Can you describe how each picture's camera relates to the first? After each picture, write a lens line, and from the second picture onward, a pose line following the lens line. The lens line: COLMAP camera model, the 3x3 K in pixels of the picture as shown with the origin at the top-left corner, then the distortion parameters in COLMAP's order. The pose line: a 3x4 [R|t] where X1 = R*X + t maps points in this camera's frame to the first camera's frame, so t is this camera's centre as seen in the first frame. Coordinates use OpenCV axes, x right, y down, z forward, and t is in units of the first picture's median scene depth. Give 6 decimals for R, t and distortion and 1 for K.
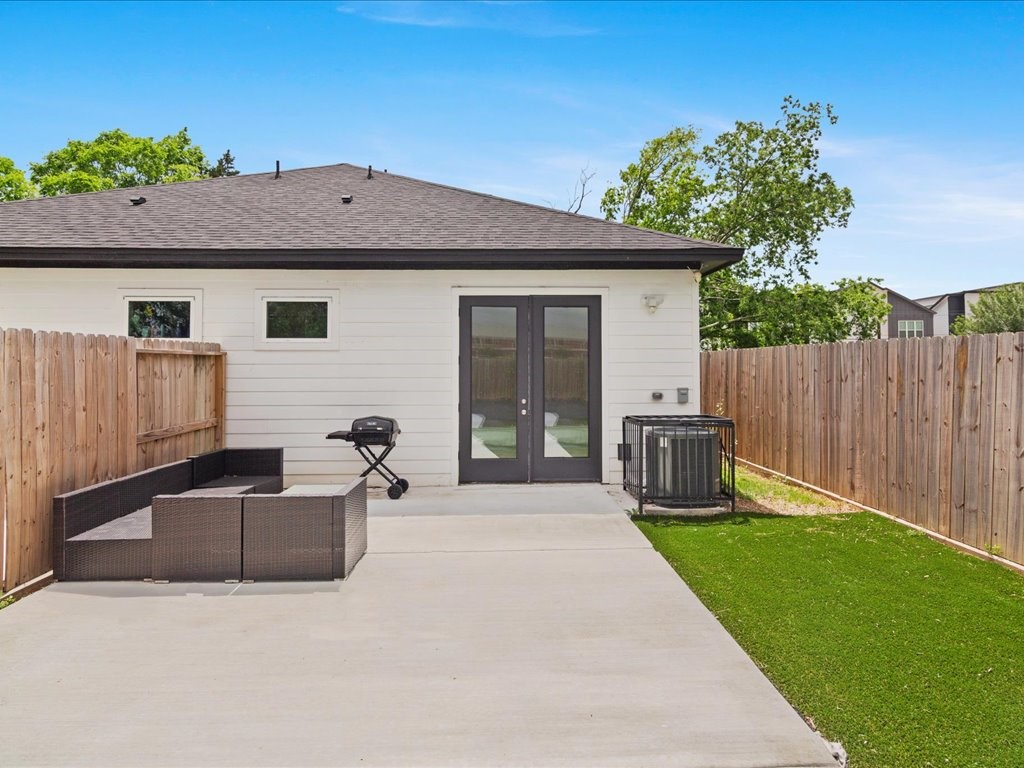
lens RADIAL K [[524.9, 0, 512.0], [0, 524.9, 384.0], [0, 0, 1]] dist [0.002390, -0.000446]
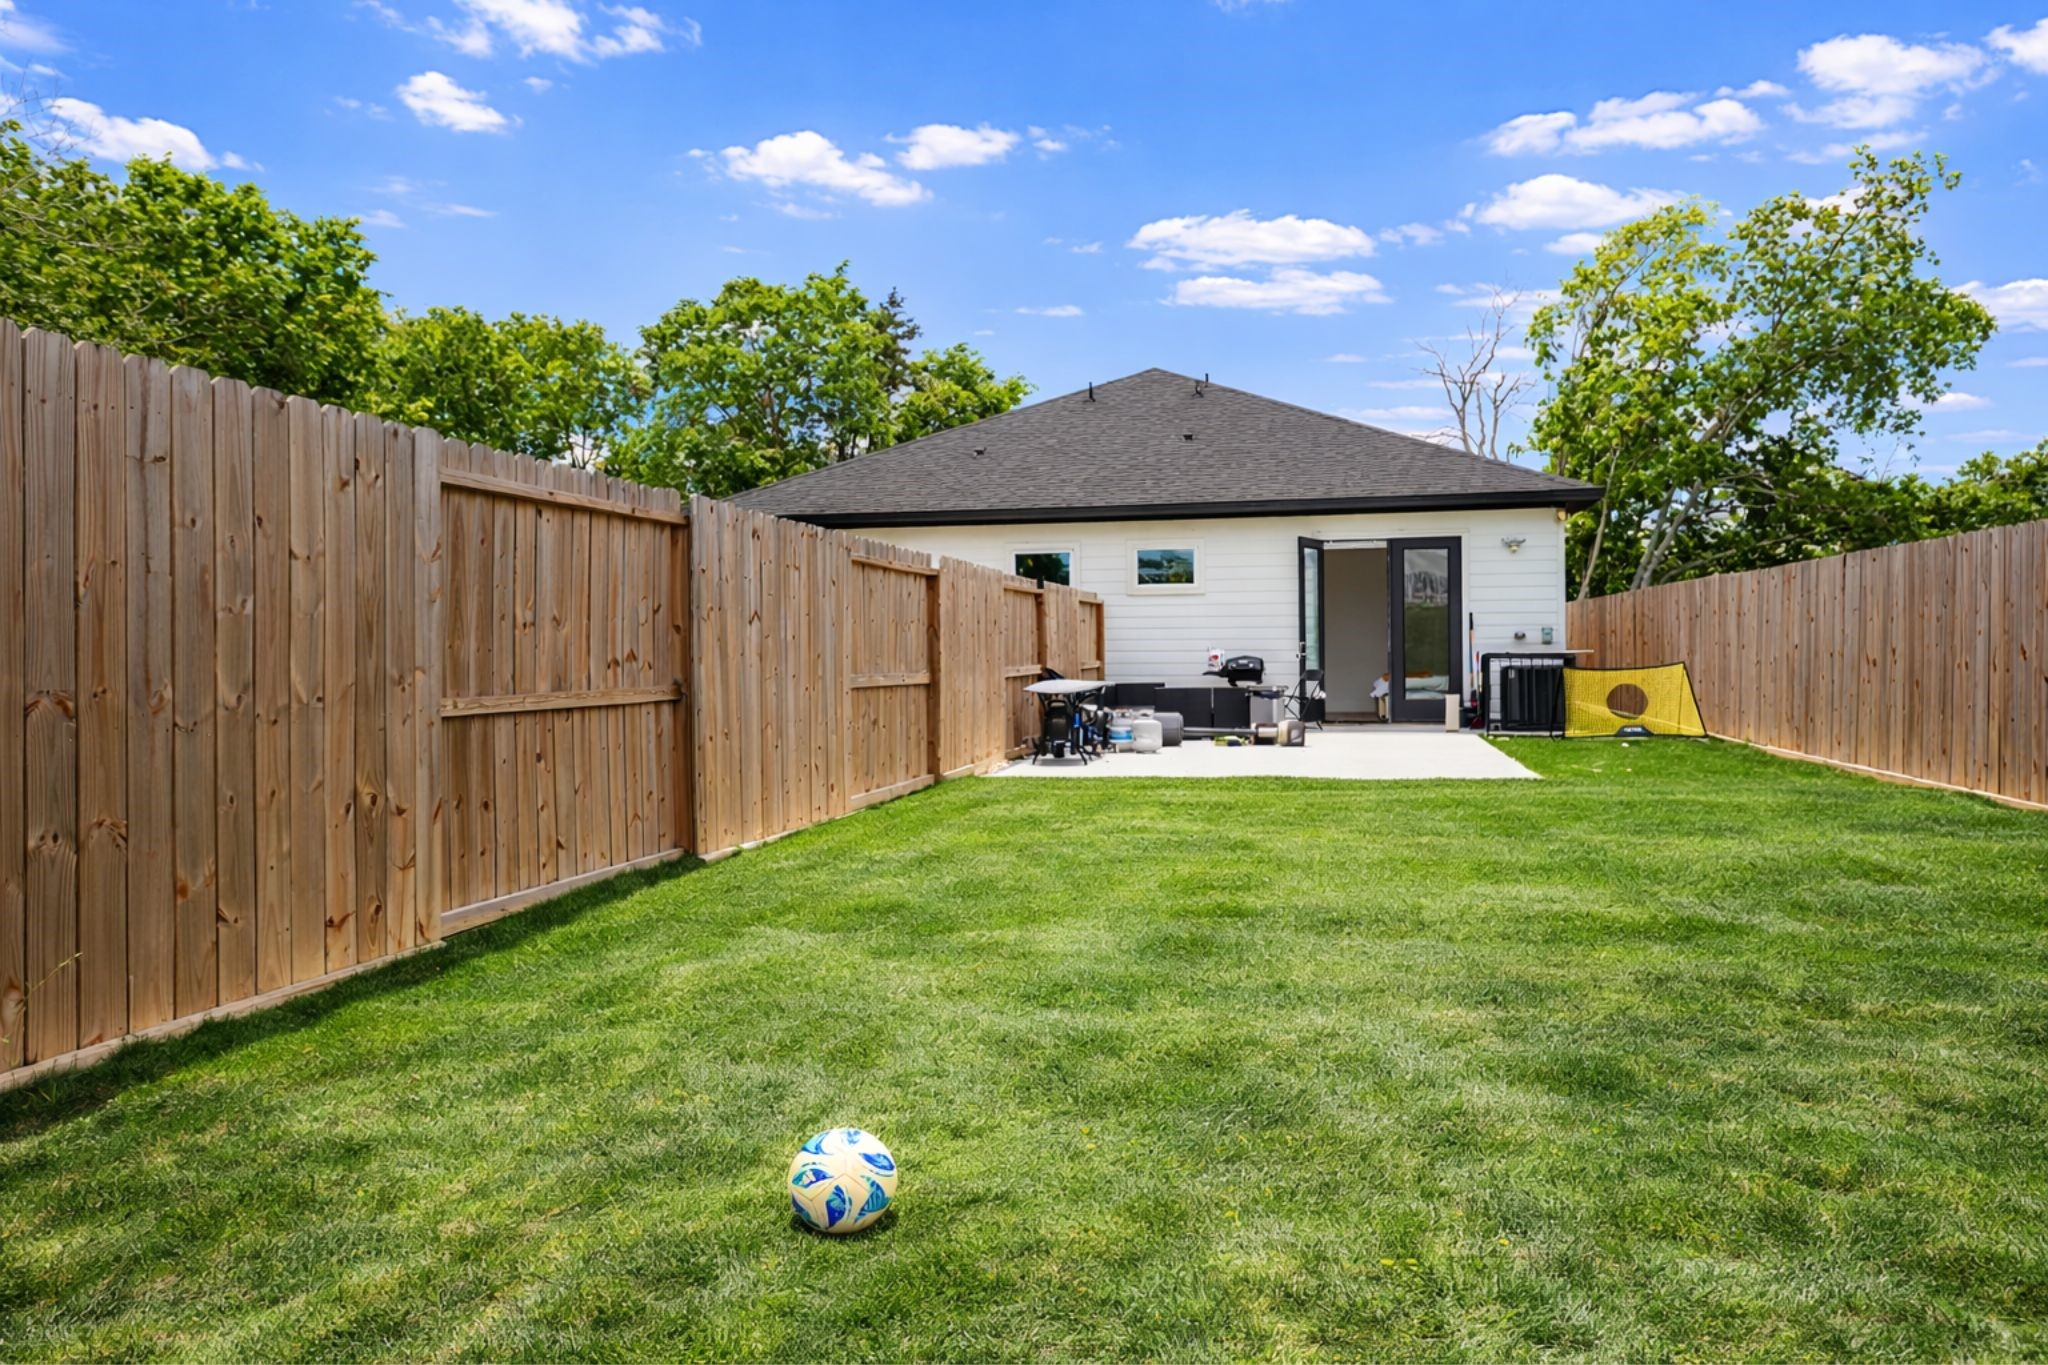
lens RADIAL K [[1223.2, 0, 1023.7], [0, 1223.2, 654.4], [0, 0, 1]] dist [0.007869, 0.000577]
pose [[0.965304, -0.002889, -0.261112, -0.025659], [-0.004714, 0.999583, -0.028487, 0.123466], [0.261085, 0.028729, 0.964888, -1.449736]]
